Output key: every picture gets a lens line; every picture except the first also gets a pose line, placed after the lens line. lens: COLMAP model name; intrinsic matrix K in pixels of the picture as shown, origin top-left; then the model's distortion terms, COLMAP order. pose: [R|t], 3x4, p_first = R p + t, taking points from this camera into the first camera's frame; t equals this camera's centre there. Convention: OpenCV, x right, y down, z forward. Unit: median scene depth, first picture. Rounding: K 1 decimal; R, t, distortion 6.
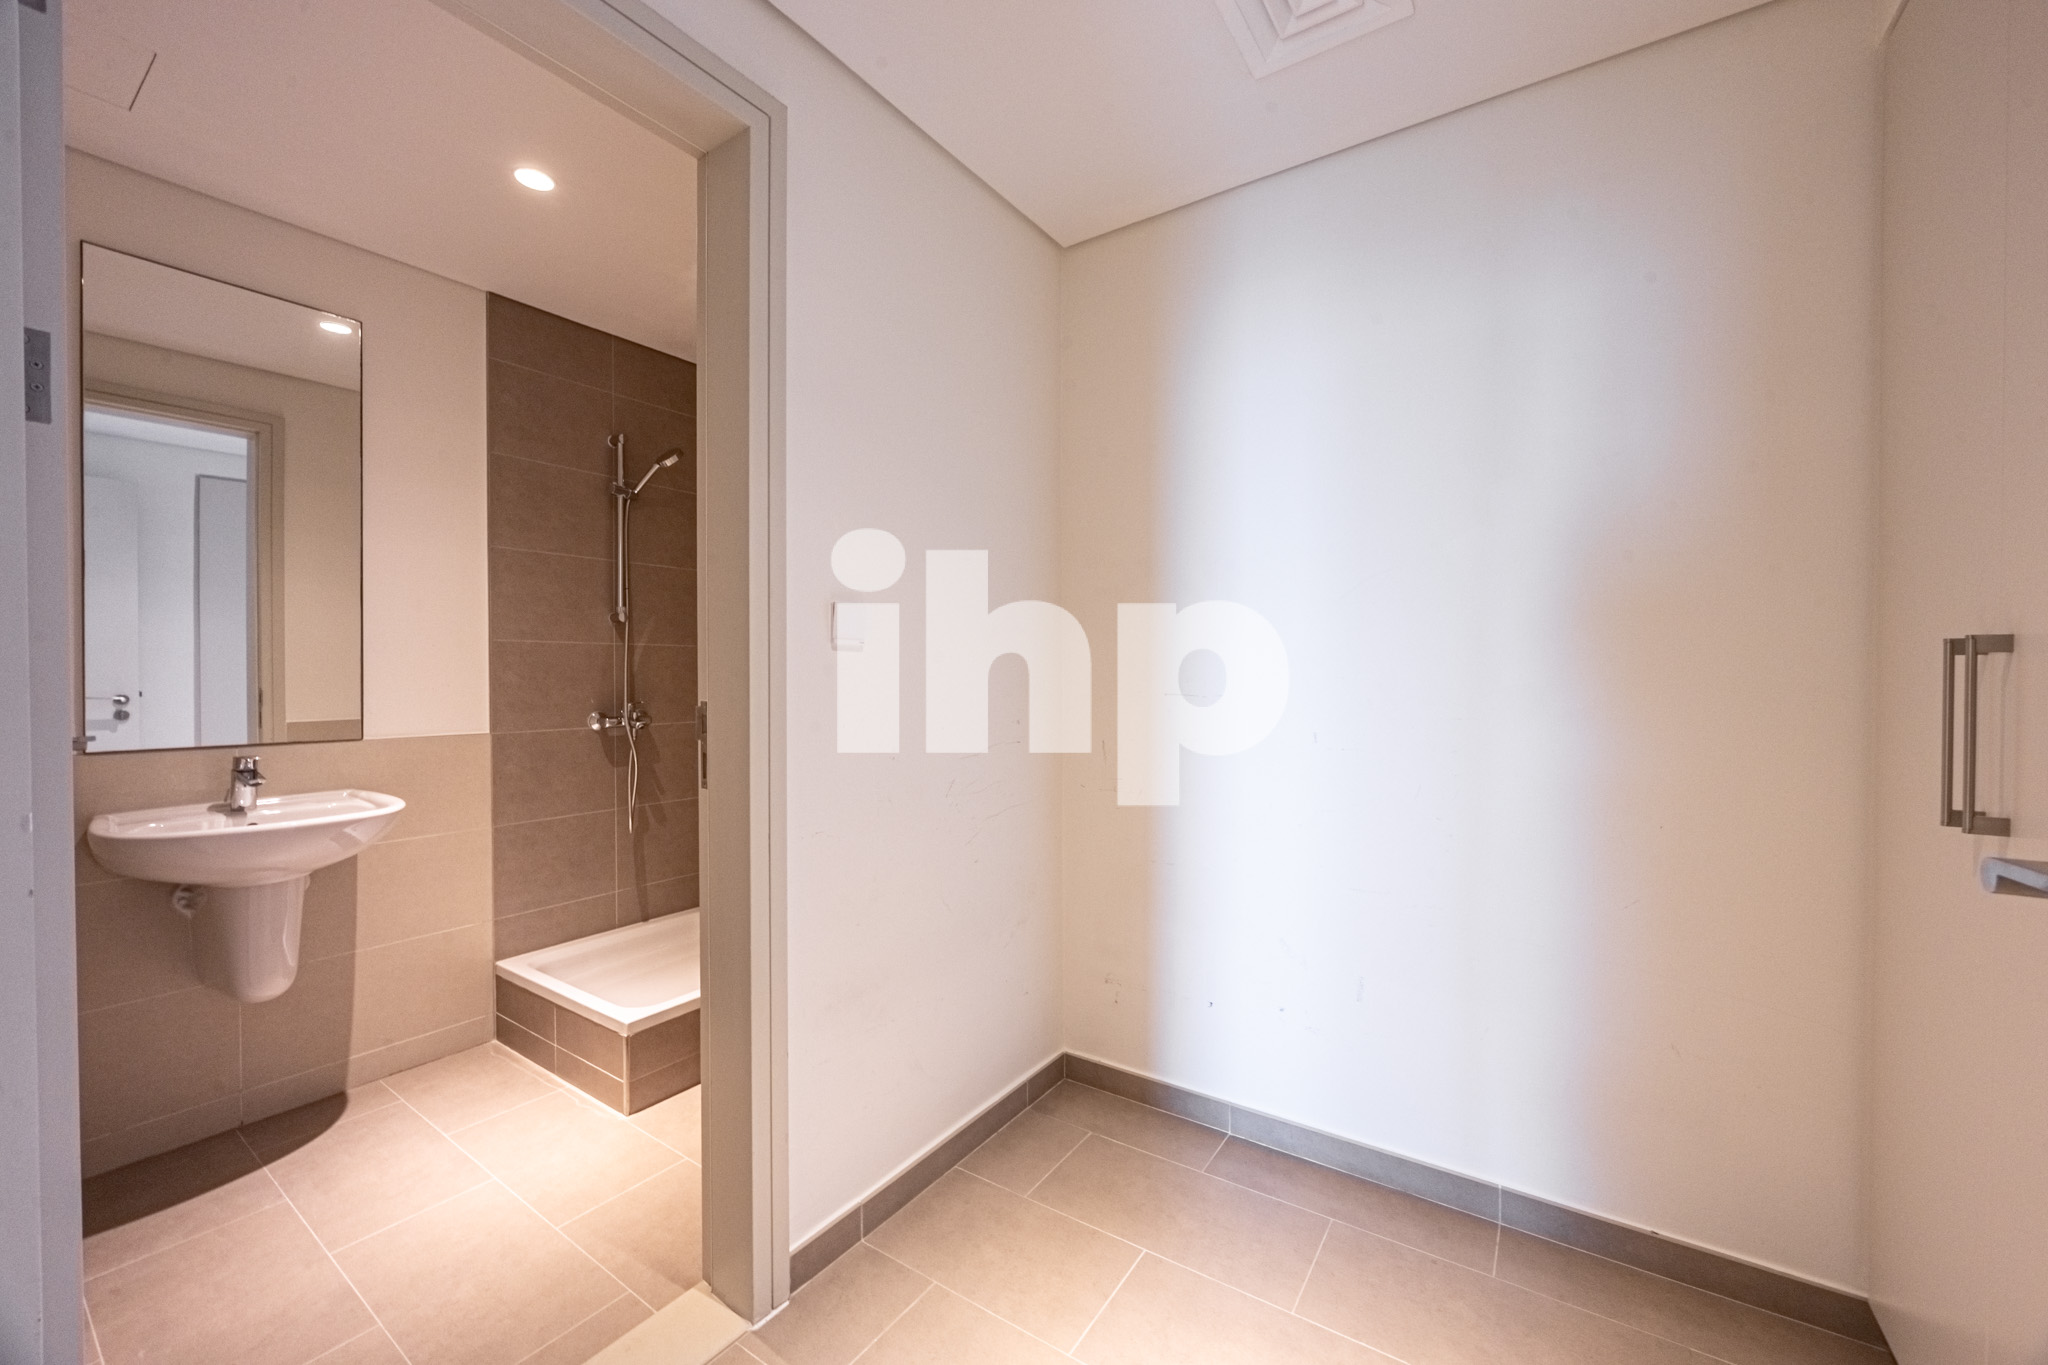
lens RADIAL K [[785.7, 0, 1026.1], [0, 785.7, 686.0], [0, 0, 1]] dist [-0.000793, -0.000017]
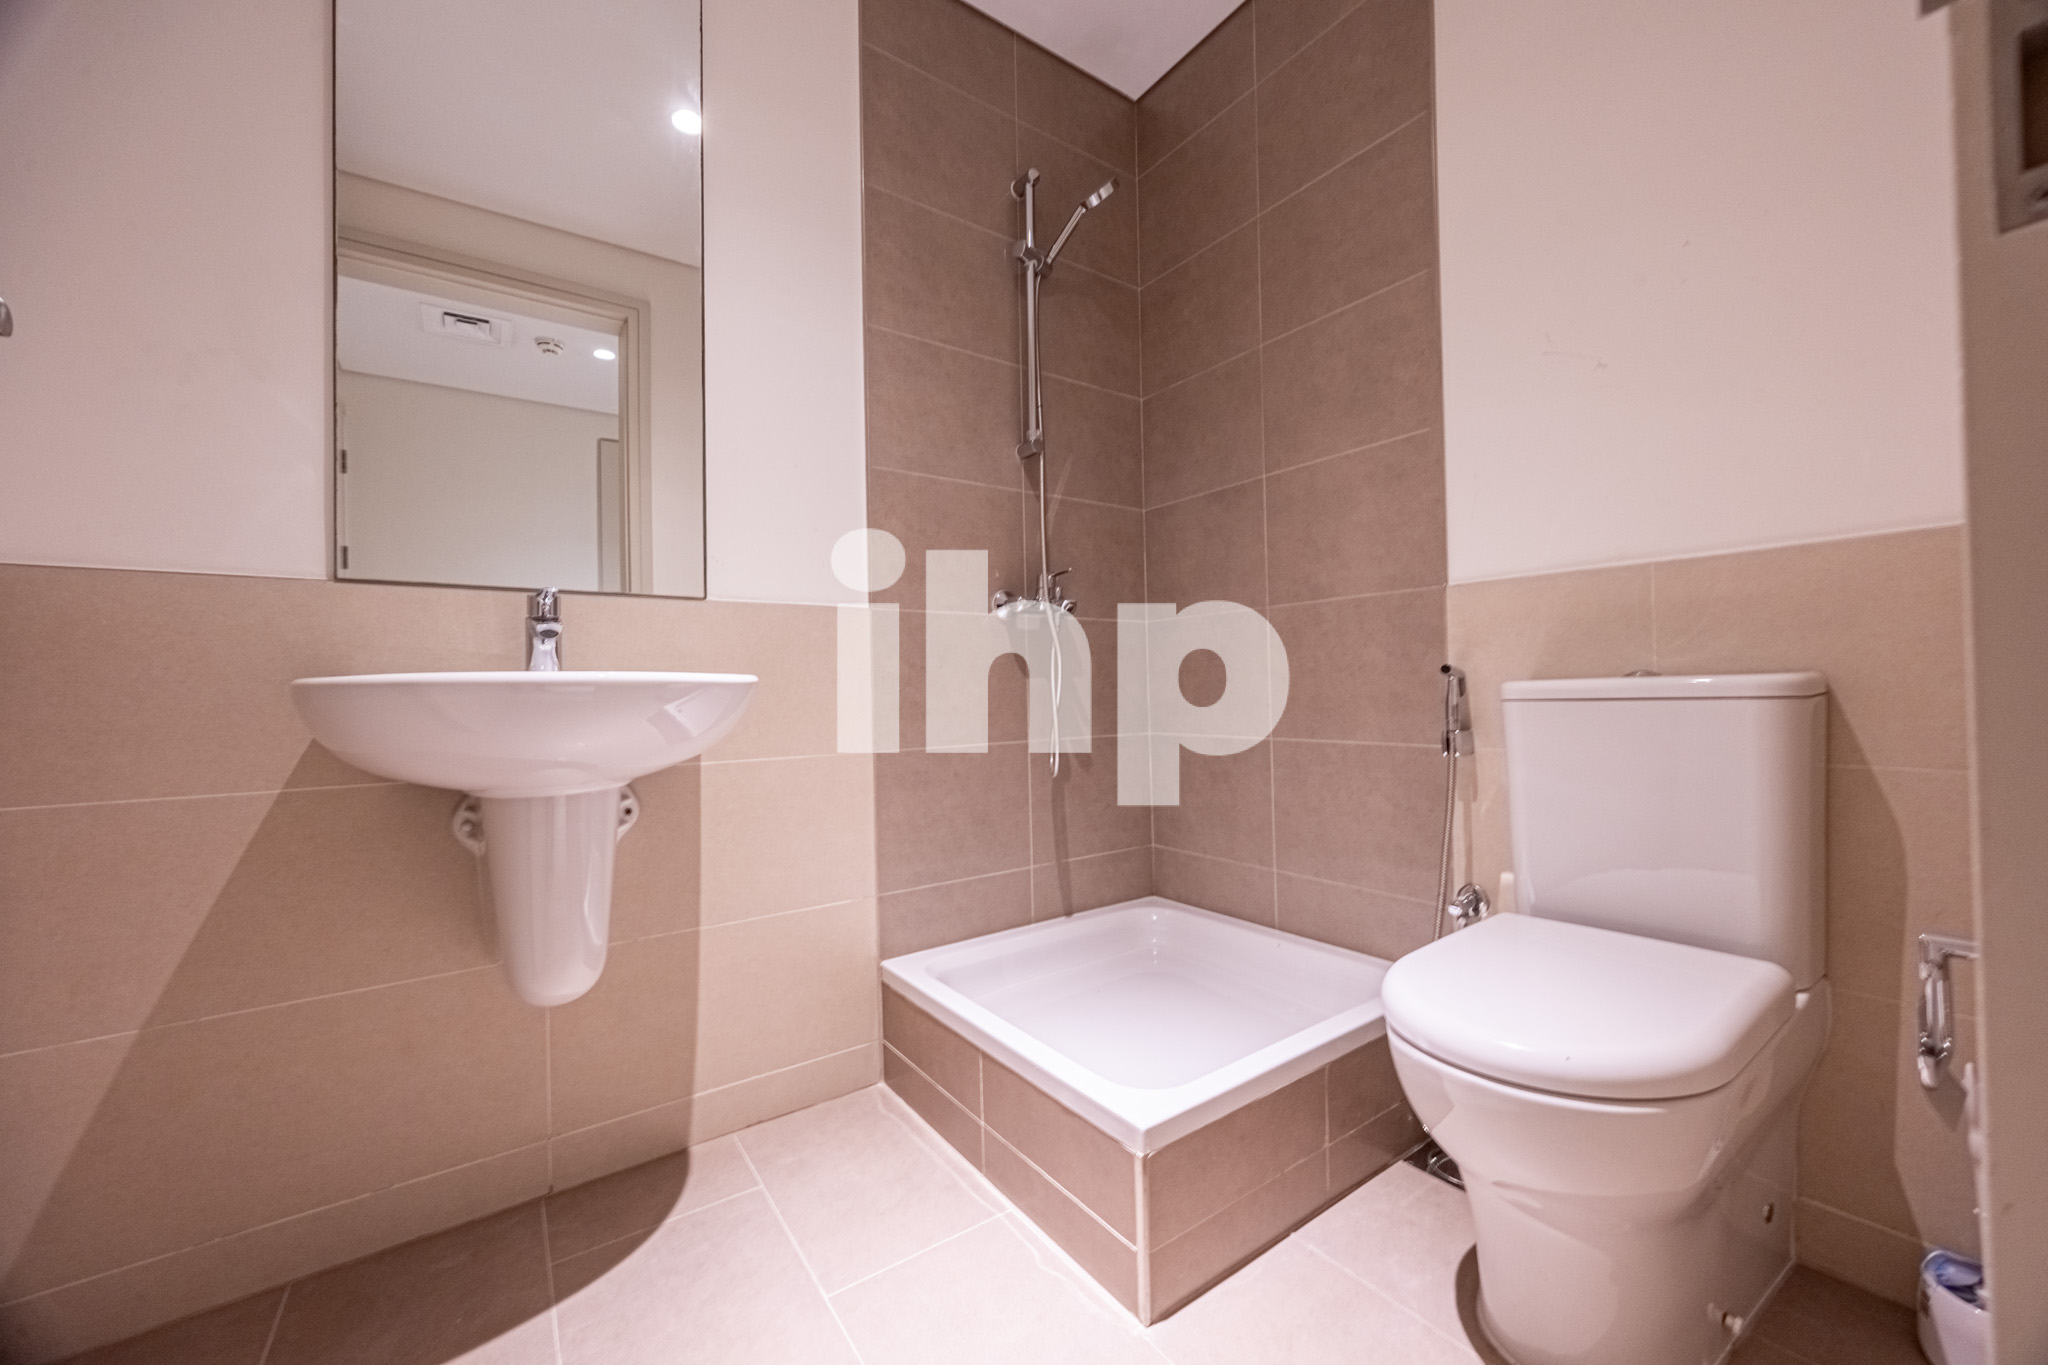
lens RADIAL K [[785.7, 0, 1032.3], [0, 785.7, 680.8], [0, 0, 1]] dist [-0.000793, -0.000017]
pose [[0.938669, -0.024424, -0.343955, -0.331890], [0.017307, 0.999568, -0.023746, 0.138541], [0.344386, 0.016337, 0.938686, 0.433474]]
